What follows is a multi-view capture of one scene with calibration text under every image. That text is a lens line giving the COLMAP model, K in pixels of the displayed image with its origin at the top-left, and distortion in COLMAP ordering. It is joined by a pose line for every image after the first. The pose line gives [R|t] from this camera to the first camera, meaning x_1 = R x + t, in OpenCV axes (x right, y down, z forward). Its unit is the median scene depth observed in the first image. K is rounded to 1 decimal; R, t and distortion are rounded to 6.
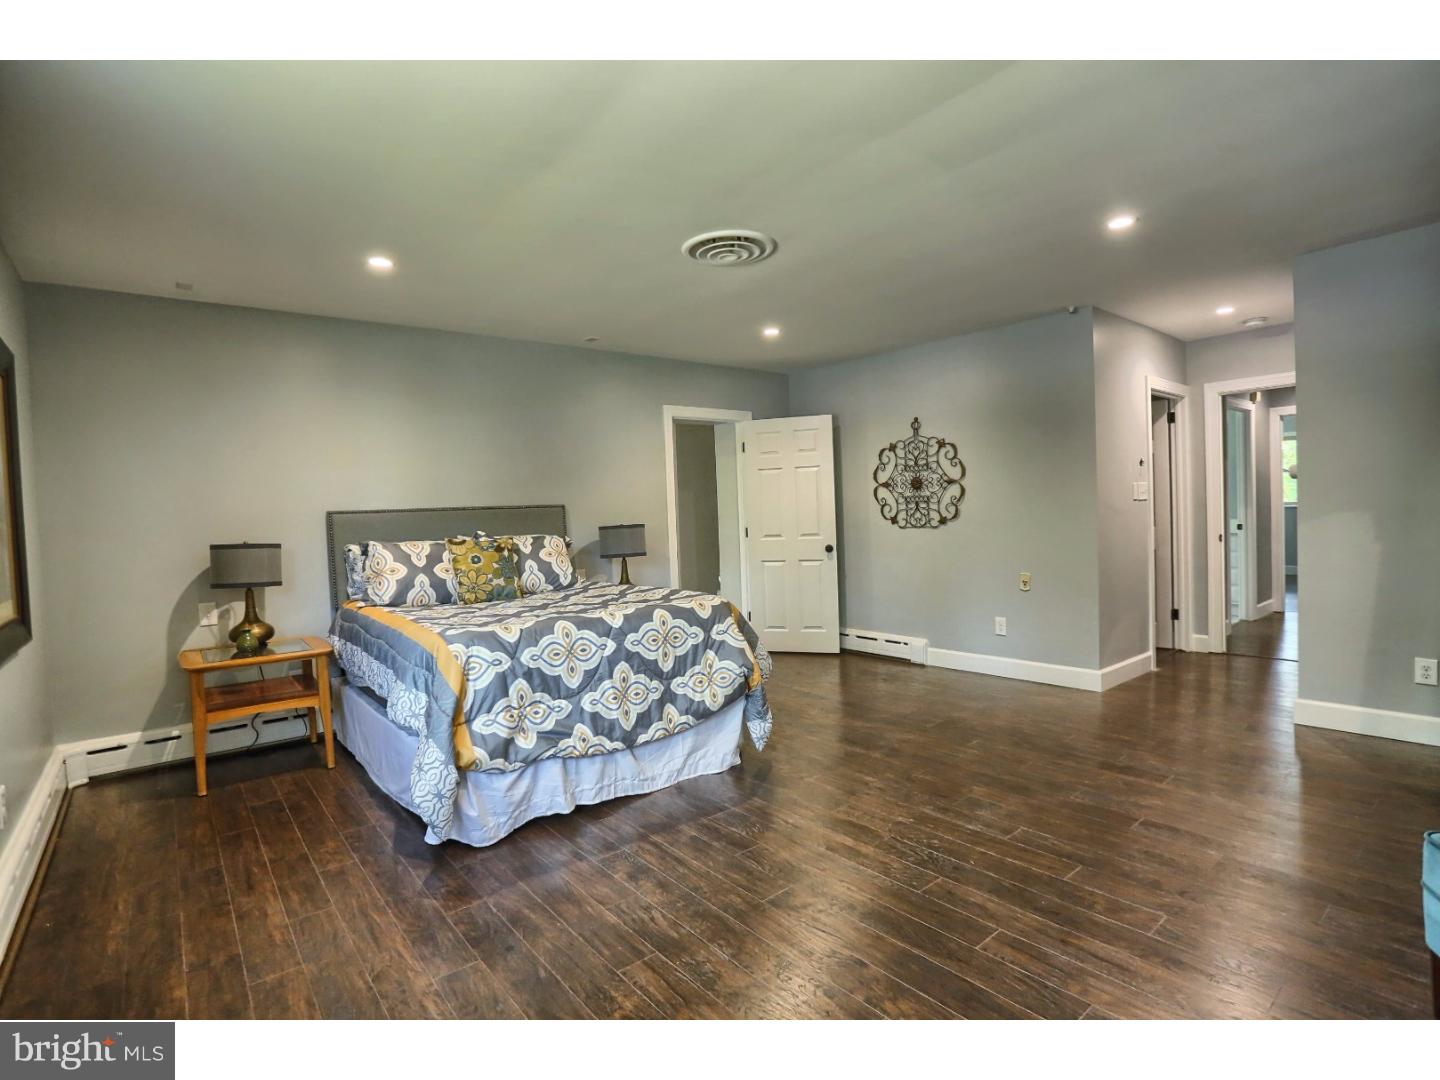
lens RADIAL K [[735.9, 0, 721.7], [0, 735.9, 541.8], [0, 0, 1]] dist [-0.057439, 0.014784]
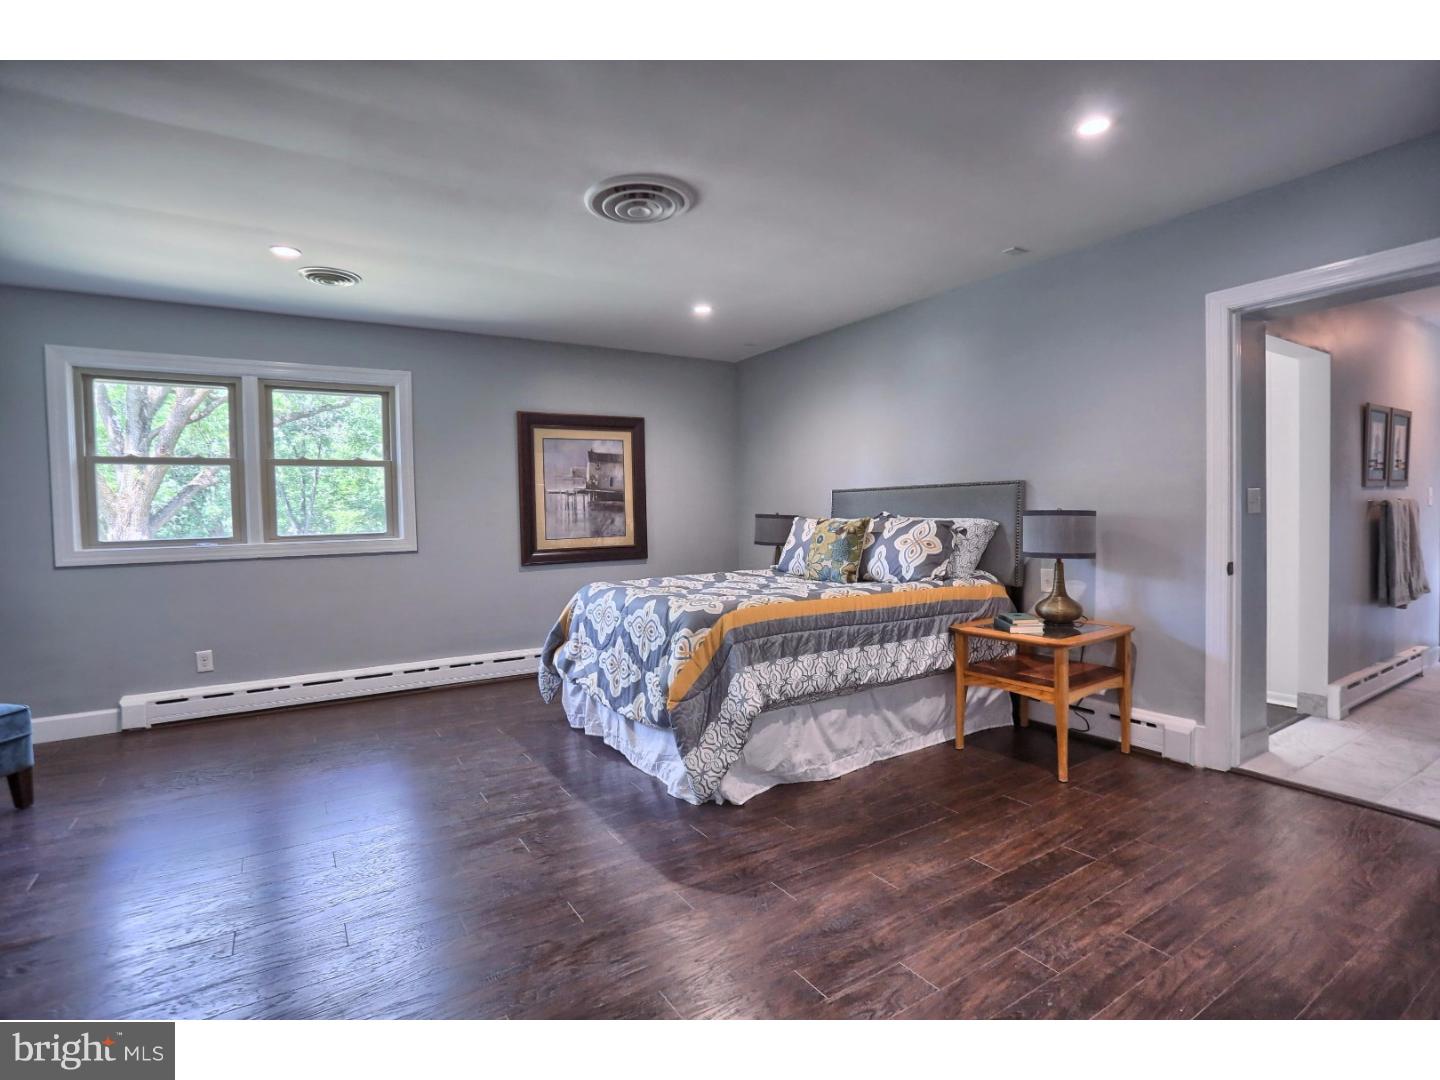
lens RADIAL K [[735.9, 0, 690.6], [0, 735.9, 542.8], [0, 0, 1]] dist [-0.057439, 0.014784]
pose [[-0.148517, 0.083849, -0.985349, 0.269186], [-0.011119, 0.996194, 0.086448, -0.022110], [0.988847, 0.023795, -0.147020, 0.362299]]
